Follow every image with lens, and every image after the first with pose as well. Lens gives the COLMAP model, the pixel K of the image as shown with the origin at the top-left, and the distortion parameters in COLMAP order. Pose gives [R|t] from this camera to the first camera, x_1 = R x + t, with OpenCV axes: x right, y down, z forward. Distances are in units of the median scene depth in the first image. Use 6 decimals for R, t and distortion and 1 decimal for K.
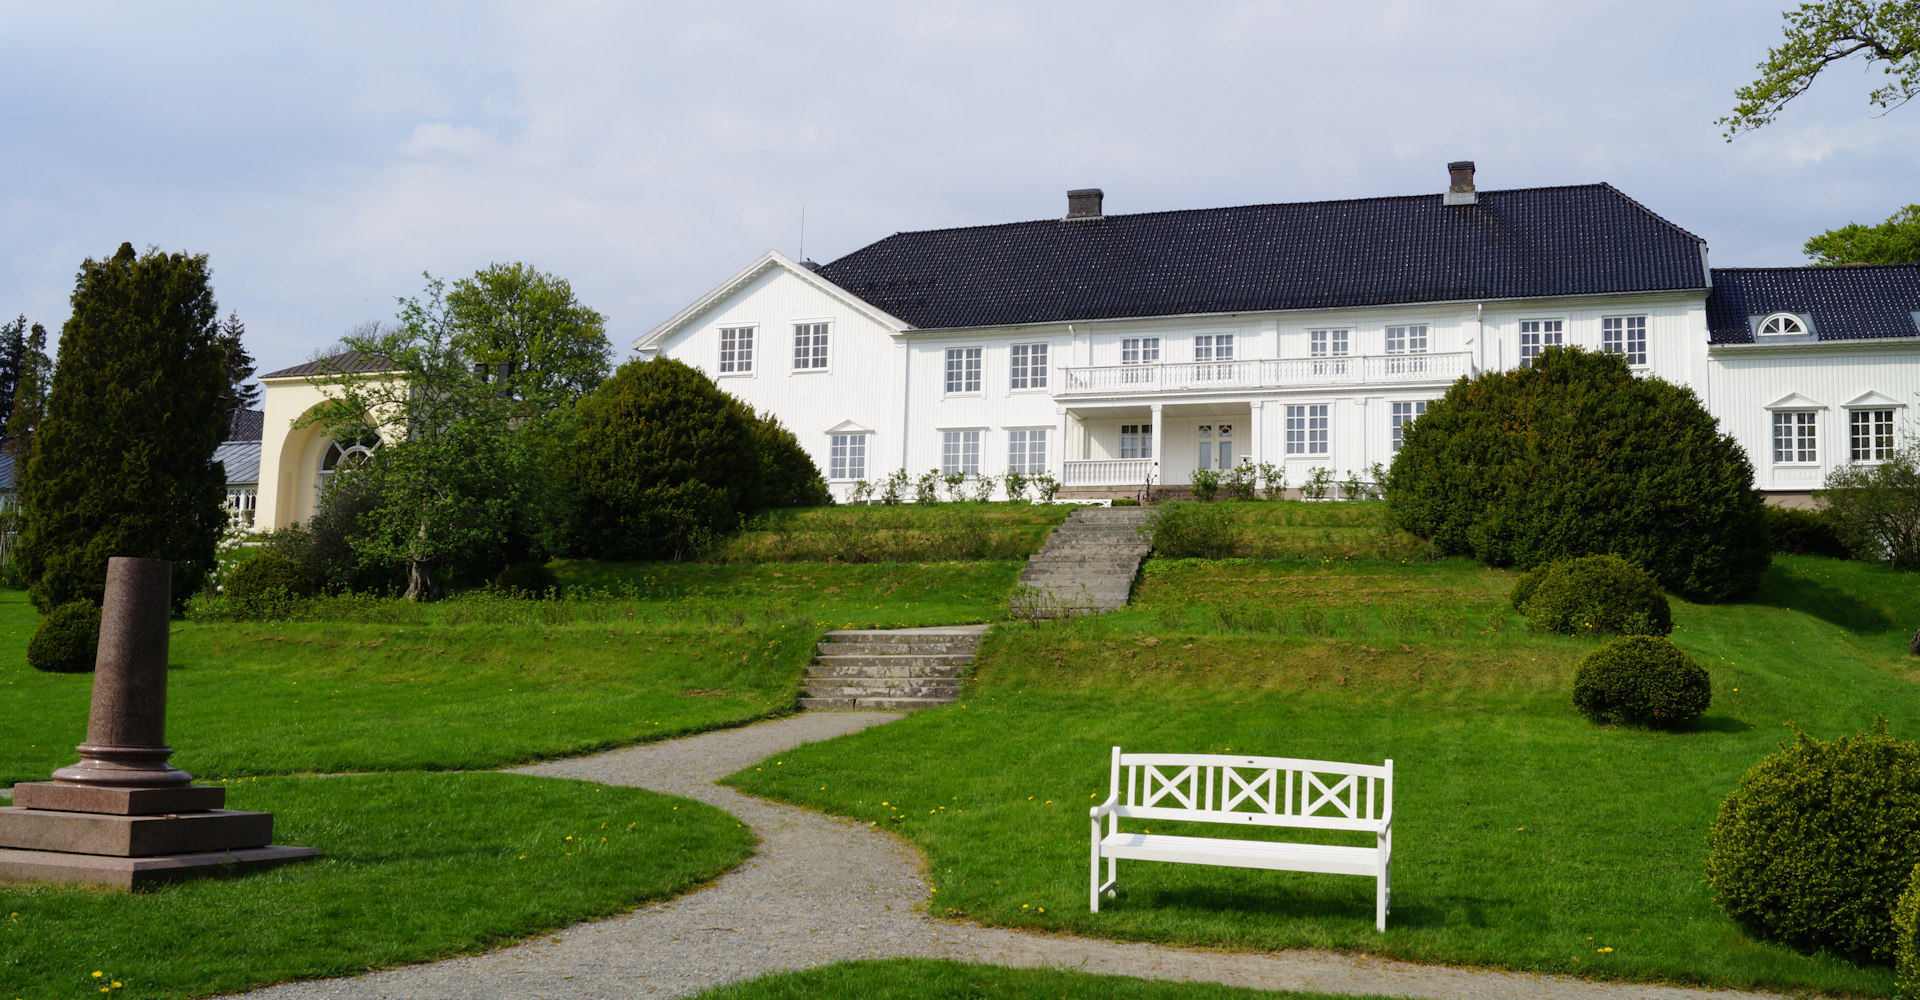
lens RADIAL K [[1783.5, 0, 961.0], [0, 1783.5, 499.6], [0, 0, 1]] dist [-0.070790, 0.000000]
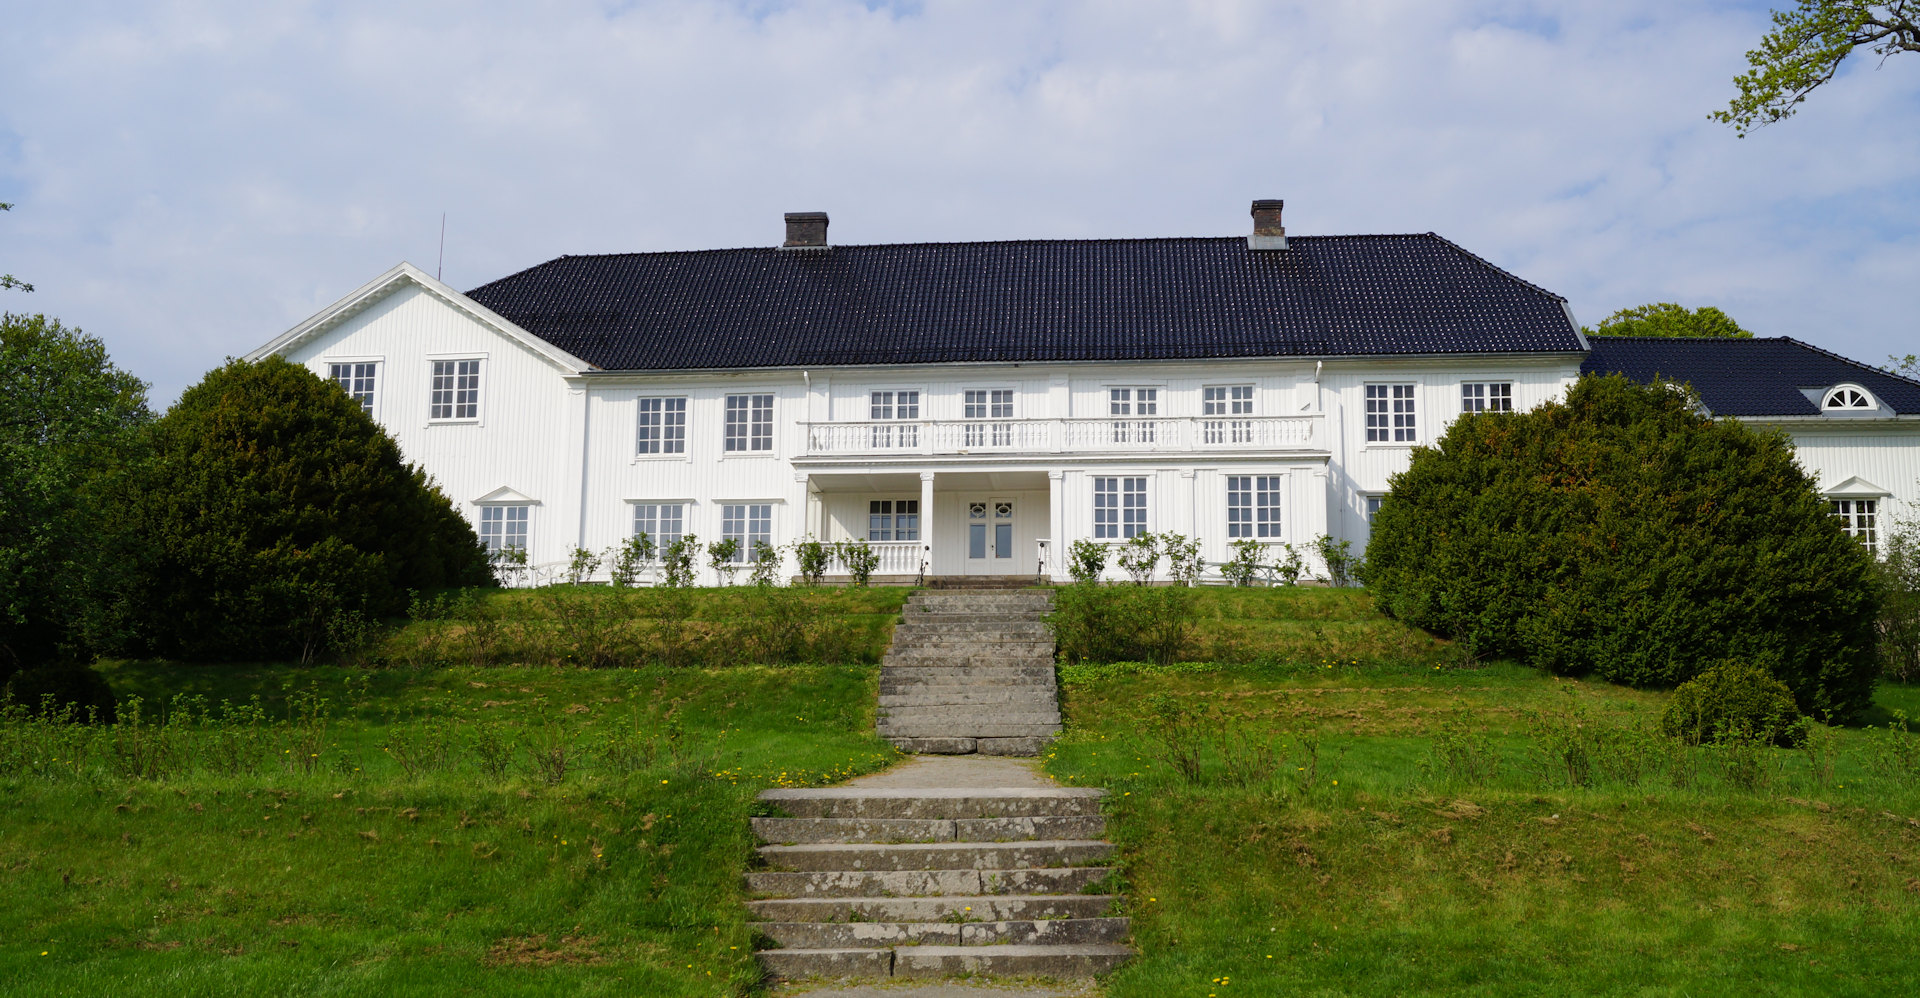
lens RADIAL K [[1783.5, 0, 954.1], [0, 1783.5, 564.6], [0, 0, 1]] dist [-0.070790, 0.000000]
pose [[0.970444, 0.020192, 0.240480, -0.086552], [-0.012261, 0.999332, -0.034431, 0.018040], [-0.241015, 0.030465, 0.970043, 0.325116]]
